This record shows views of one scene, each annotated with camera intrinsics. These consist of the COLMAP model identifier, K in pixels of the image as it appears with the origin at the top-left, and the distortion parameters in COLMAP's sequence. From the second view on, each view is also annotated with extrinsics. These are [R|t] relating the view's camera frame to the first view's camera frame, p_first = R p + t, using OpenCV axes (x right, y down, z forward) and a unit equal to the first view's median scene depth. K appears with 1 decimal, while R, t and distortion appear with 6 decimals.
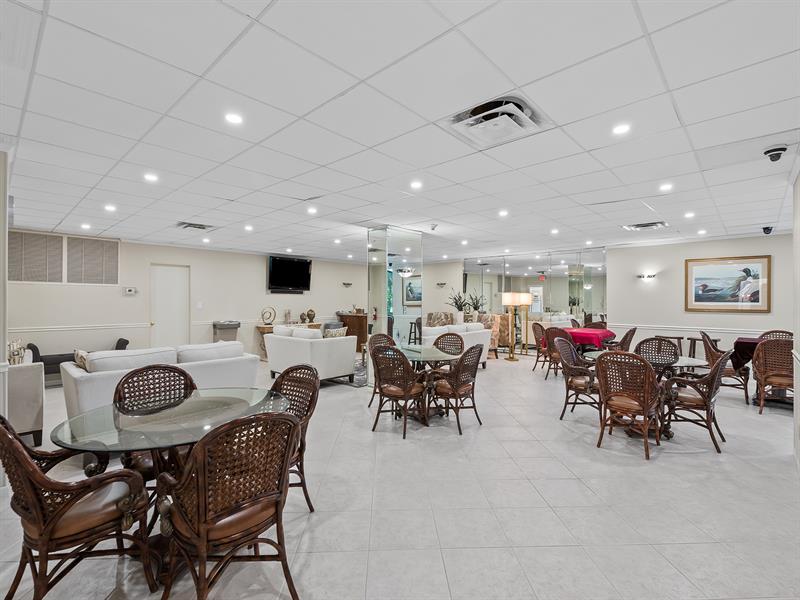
lens RADIAL K [[378.8, 0, 402.5], [0, 378.8, 299.5], [0, 0, 1]] dist [0.004432, 0.000117]
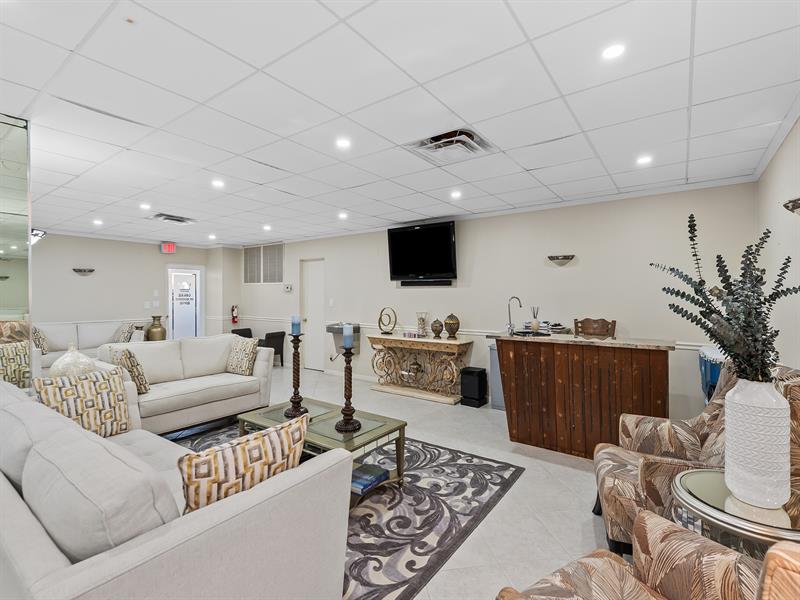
lens RADIAL K [[378.8, 0, 402.5], [0, 378.8, 299.5], [0, 0, 1]] dist [0.004432, 0.000117]
pose [[0.109420, 0.006449, -0.993975, 0.305669], [0.000044, 0.999979, 0.006493, 0.002511], [0.993996, -0.000755, 0.109417, 0.956209]]
